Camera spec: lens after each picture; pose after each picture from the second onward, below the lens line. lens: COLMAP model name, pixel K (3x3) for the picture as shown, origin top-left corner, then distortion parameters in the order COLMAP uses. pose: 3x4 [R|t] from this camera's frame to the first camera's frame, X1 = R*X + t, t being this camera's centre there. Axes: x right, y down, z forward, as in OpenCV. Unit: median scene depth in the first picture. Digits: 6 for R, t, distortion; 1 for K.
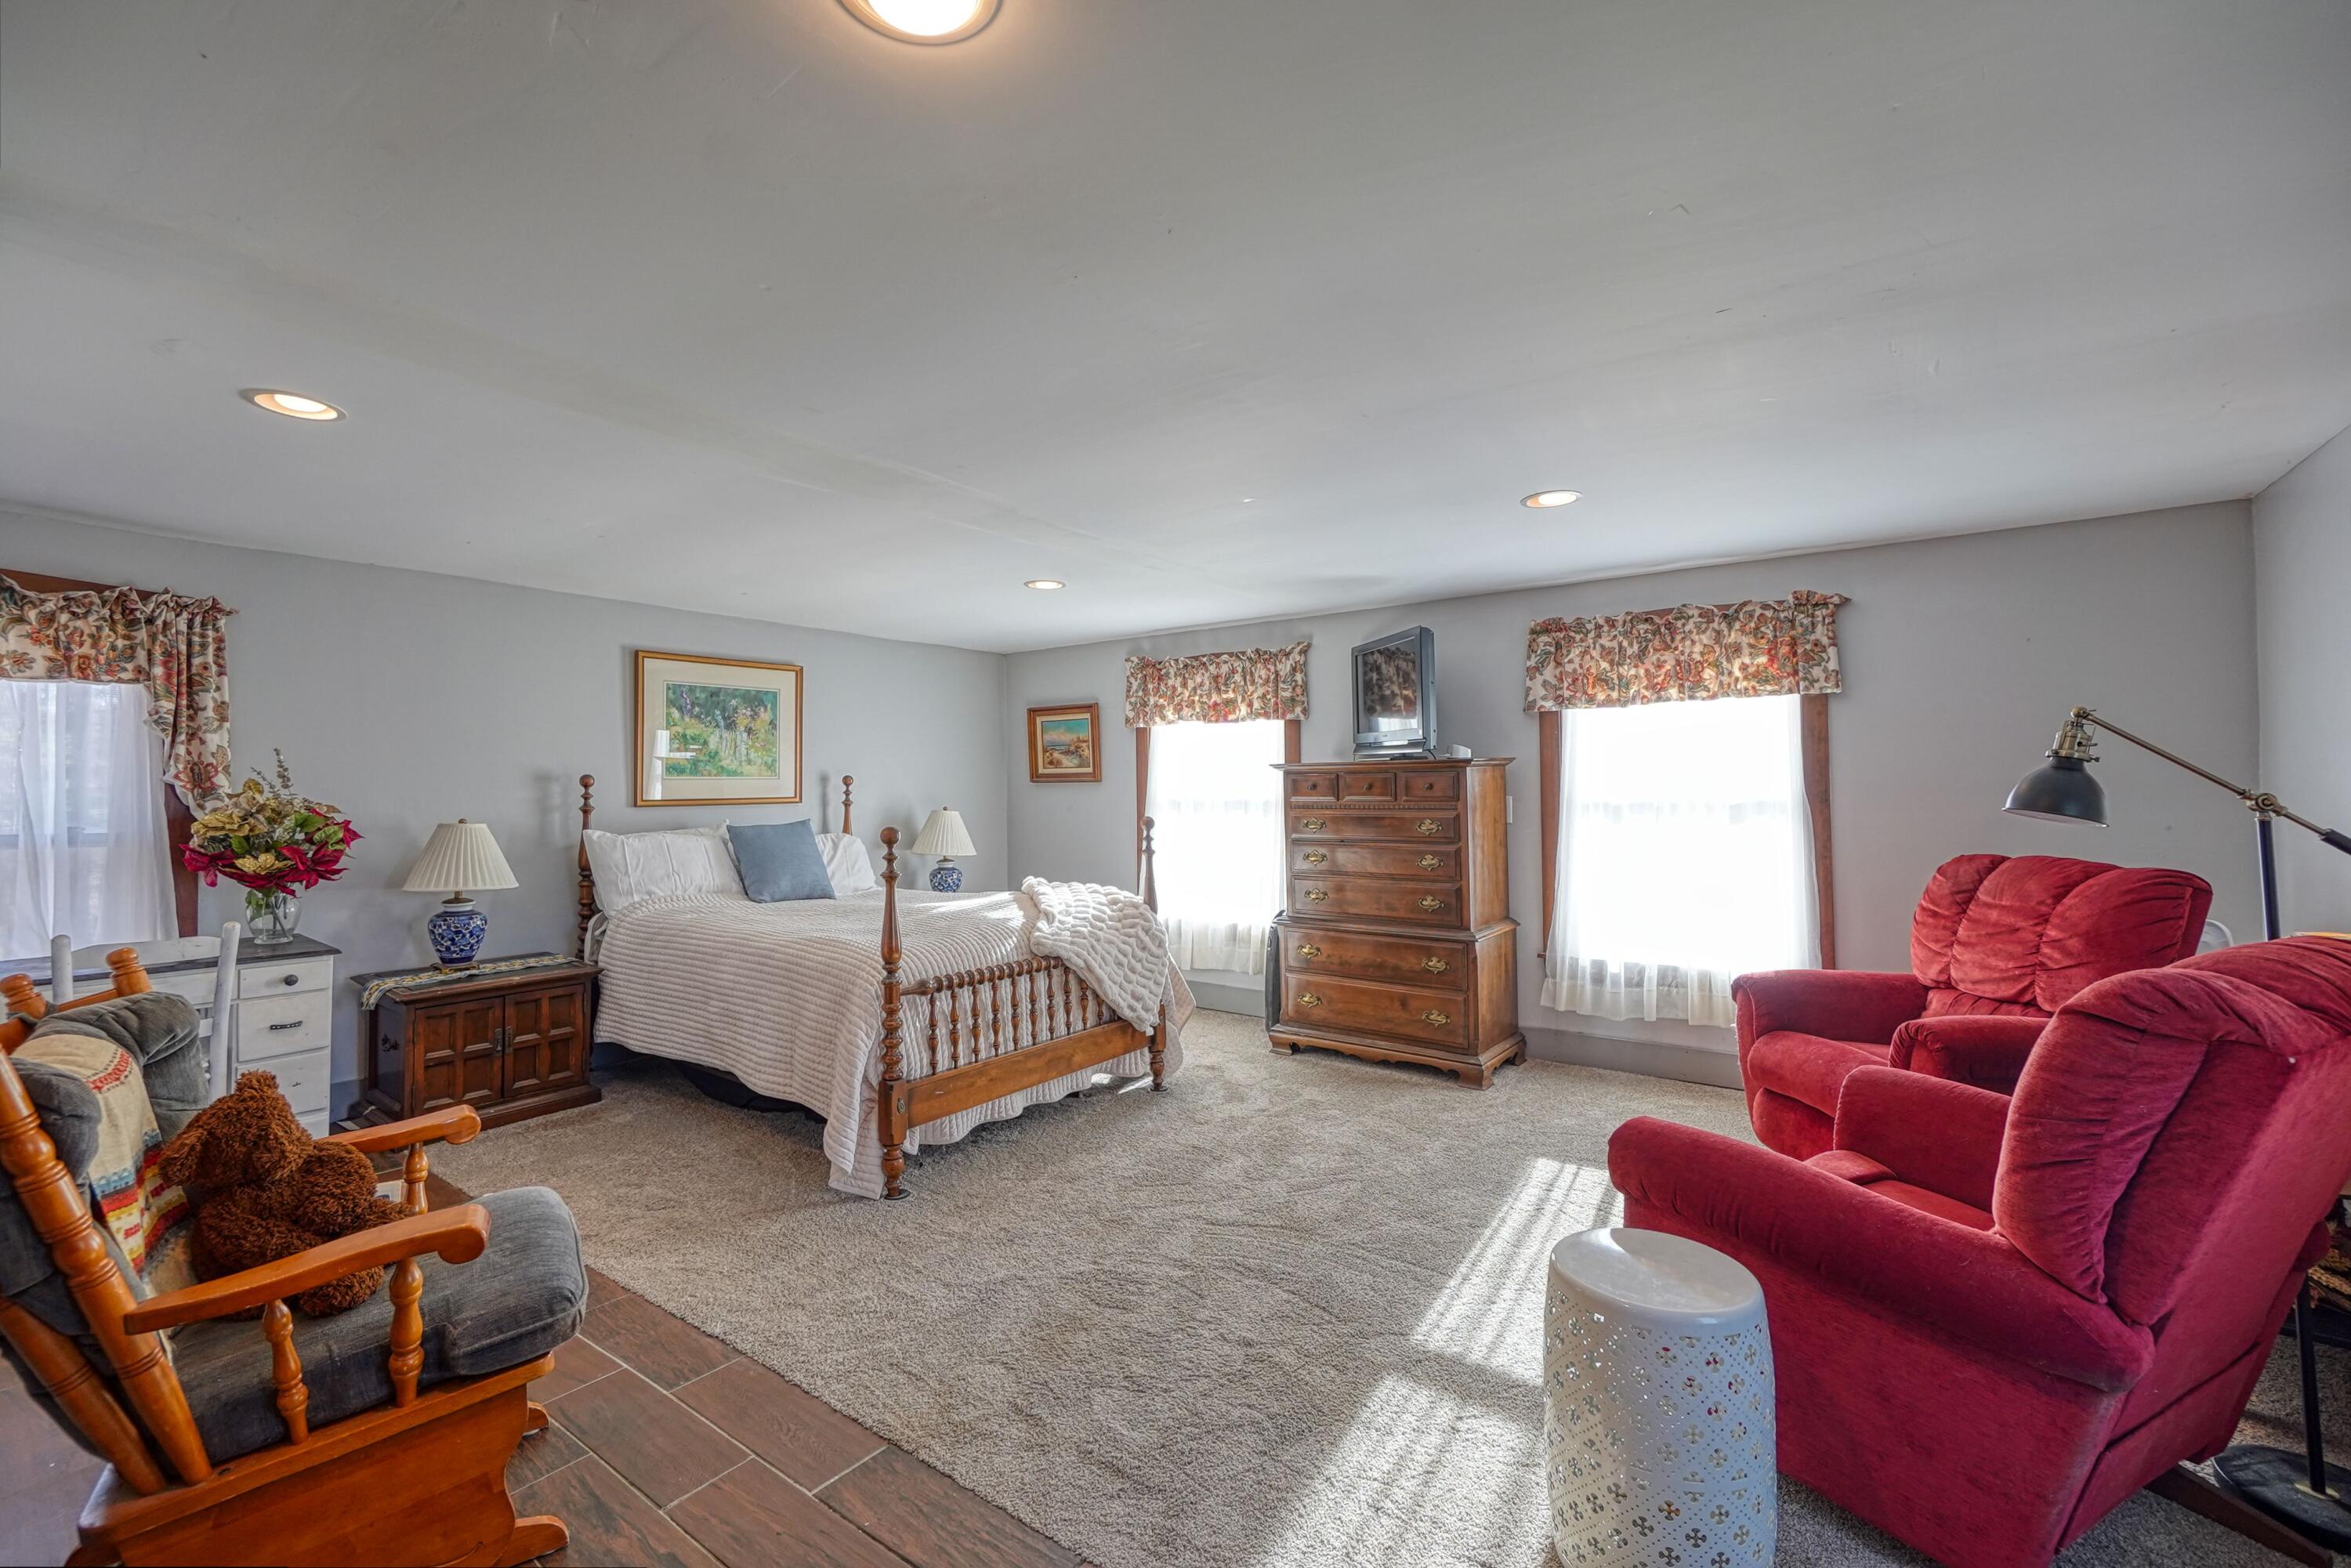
lens RADIAL K [[1017.3, 0, 1172.5], [0, 1017.3, 781.3], [0, 0, 1]] dist [-0.001131, 0.000345]
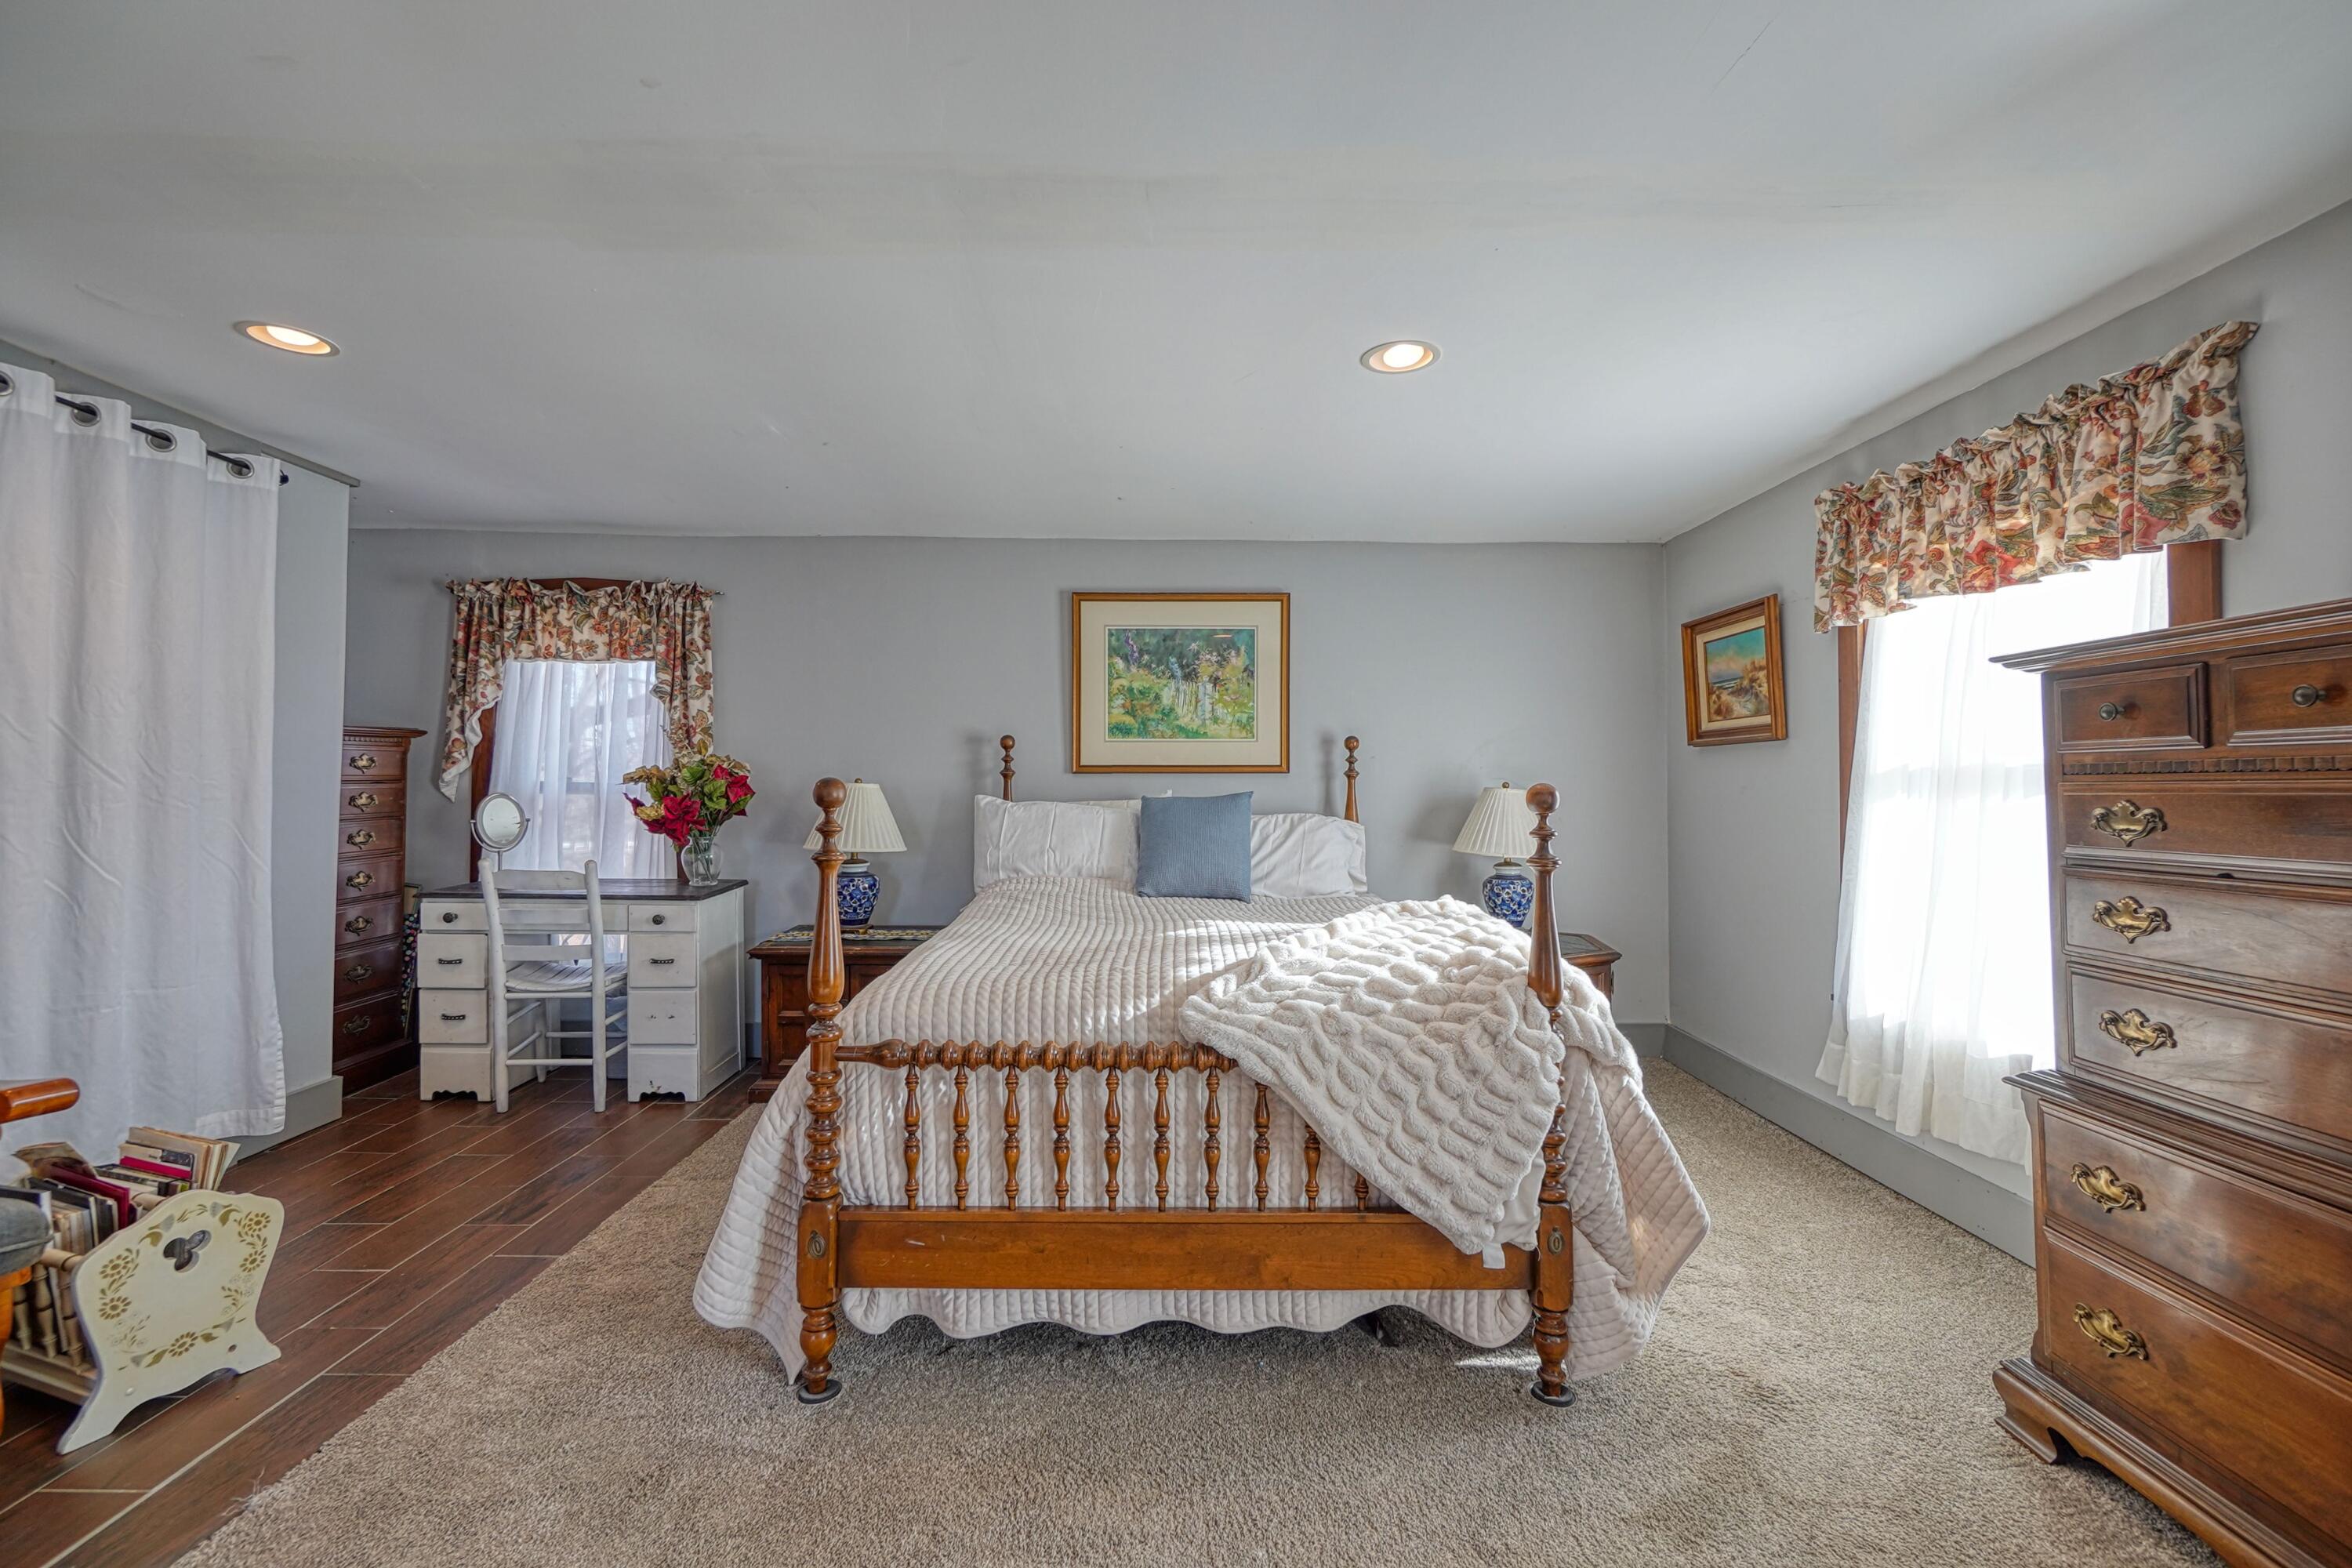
lens RADIAL K [[1017.8, 0, 1173.2], [0, 1017.8, 780.9], [0, 0, 1]] dist [-0.001131, 0.000345]
pose [[0.593781, 0.003162, -0.804620, 0.217946], [-0.004265, 0.999991, 0.000783, 0.029682], [0.804615, 0.002967, 0.593789, 0.528751]]
